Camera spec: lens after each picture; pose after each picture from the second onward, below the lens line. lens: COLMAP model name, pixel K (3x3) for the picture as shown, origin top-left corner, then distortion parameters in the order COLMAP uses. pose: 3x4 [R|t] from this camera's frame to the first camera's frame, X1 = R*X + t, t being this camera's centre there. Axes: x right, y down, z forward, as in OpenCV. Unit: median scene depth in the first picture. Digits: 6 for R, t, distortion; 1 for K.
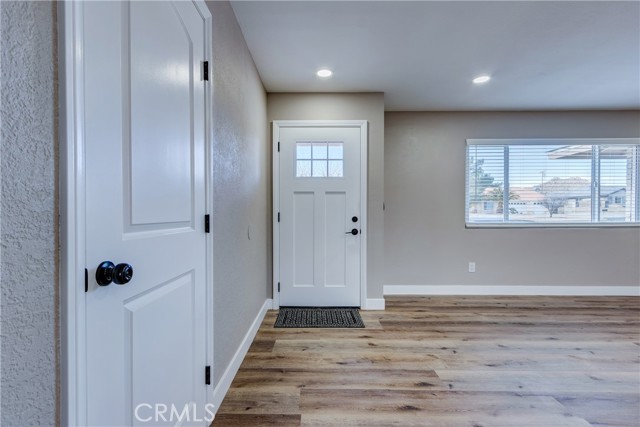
lens RADIAL K [[293.8, 0, 315.3], [0, 293.8, 215.8], [0, 0, 1]] dist [0.002044, 0.000189]
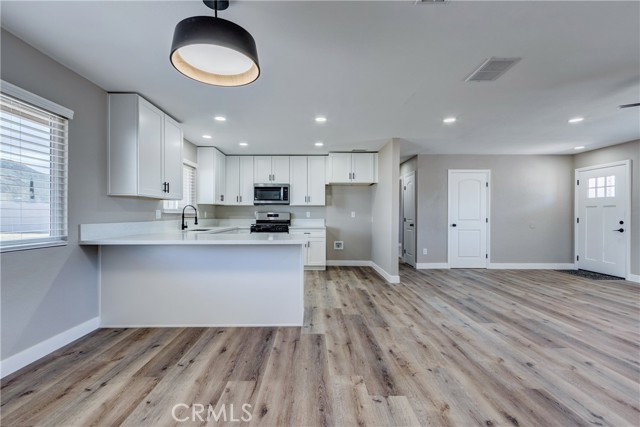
lens RADIAL K [[293.8, 0, 312.4], [0, 293.8, 214.8], [0, 0, 1]] dist [0.002044, 0.000189]
pose [[0.020861, 0.000561, -0.999782, 1.702391], [-0.010669, 0.999943, 0.000338, -0.012906], [0.999725, 0.010660, 0.020865, -0.716428]]
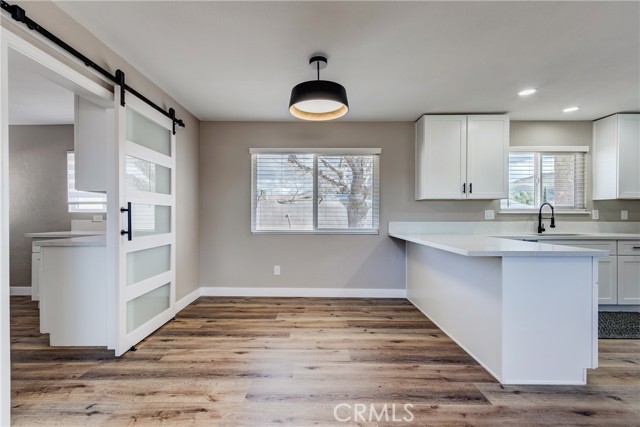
lens RADIAL K [[293.8, 0, 315.6], [0, 293.8, 215.3], [0, 0, 1]] dist [0.002044, 0.000189]
pose [[-0.999998, 0.000585, 0.001680, 1.168521], [0.000601, 0.999958, 0.009170, -0.016578], [-0.001674, 0.009171, -0.999957, -0.124509]]
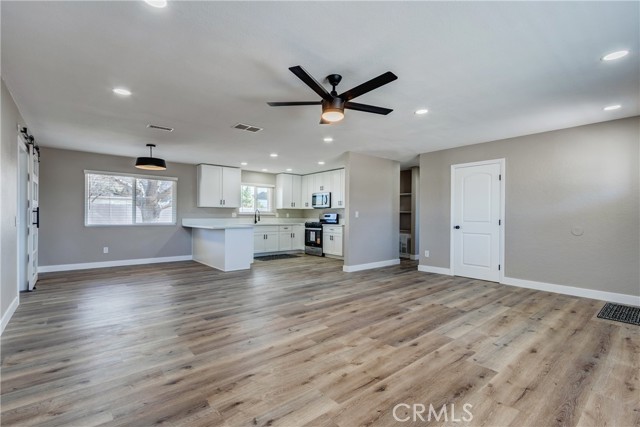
lens RADIAL K [[293.8, 0, 313.5], [0, 293.8, 218.4], [0, 0, 1]] dist [0.002044, 0.000189]
pose [[-0.762842, 0.003270, -0.646577, 1.541301], [-0.009628, 0.999819, 0.016414, -0.025464], [0.646514, 0.018747, -0.762672, 0.977160]]
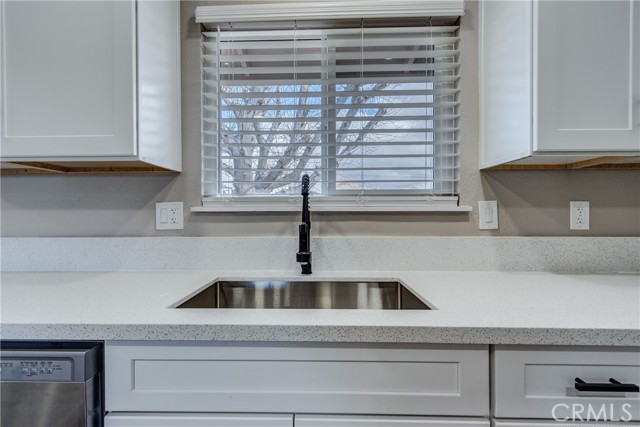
lens RADIAL K [[293.8, 0, 319.2], [0, 293.8, 216.0], [0, 0, 1]] dist [0.002044, 0.000189]
pose [[-0.999868, 0.004280, 0.015681, 0.243708], [0.004373, 0.999973, 0.005933, -0.009023], [-0.015655, 0.006000, -0.999859, -0.941298]]
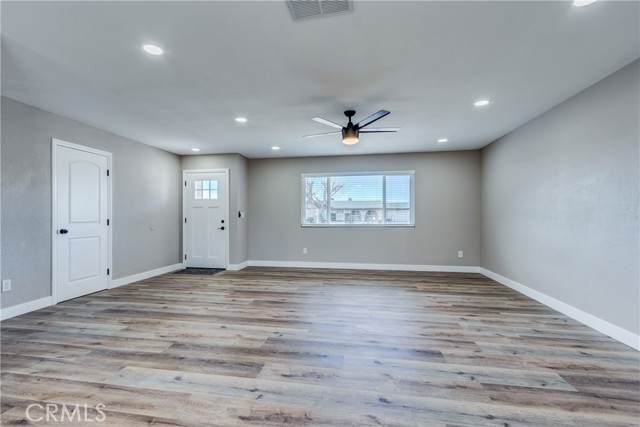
lens RADIAL K [[293.8, 0, 310.2], [0, 293.8, 218.2], [0, 0, 1]] dist [0.002044, 0.000189]
pose [[0.986899, 0.001796, -0.161332, 0.984600], [-0.002215, 0.999995, -0.002421, -0.006549], [0.161327, 0.002746, 0.986897, -0.754617]]
